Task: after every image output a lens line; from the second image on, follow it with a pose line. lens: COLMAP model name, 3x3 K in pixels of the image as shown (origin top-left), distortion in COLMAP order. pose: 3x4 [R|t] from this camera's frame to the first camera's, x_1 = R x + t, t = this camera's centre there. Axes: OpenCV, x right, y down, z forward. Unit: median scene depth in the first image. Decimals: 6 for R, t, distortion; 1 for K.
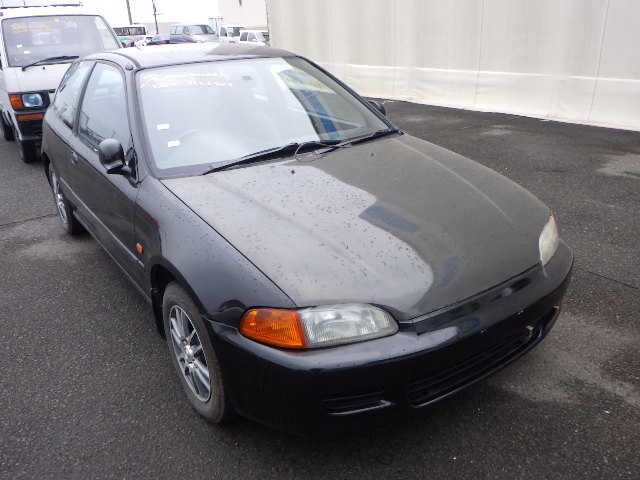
lens RADIAL K [[534.8, 0, 316.7], [0, 534.8, 237.3], [0, 0, 1]] dist [-0.012139, 0.001379]
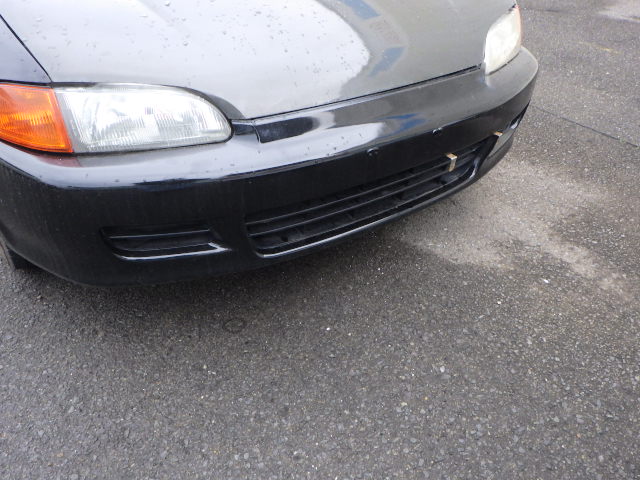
lens RADIAL K [[534.8, 0, 321.0], [0, 534.8, 245.1], [0, 0, 1]] dist [-0.012139, 0.001379]
pose [[0.997961, 0.051297, 0.037988, 0.198856], [-0.059092, 0.967487, 0.245919, 0.113216], [-0.024138, -0.247663, 0.968546, 0.292513]]
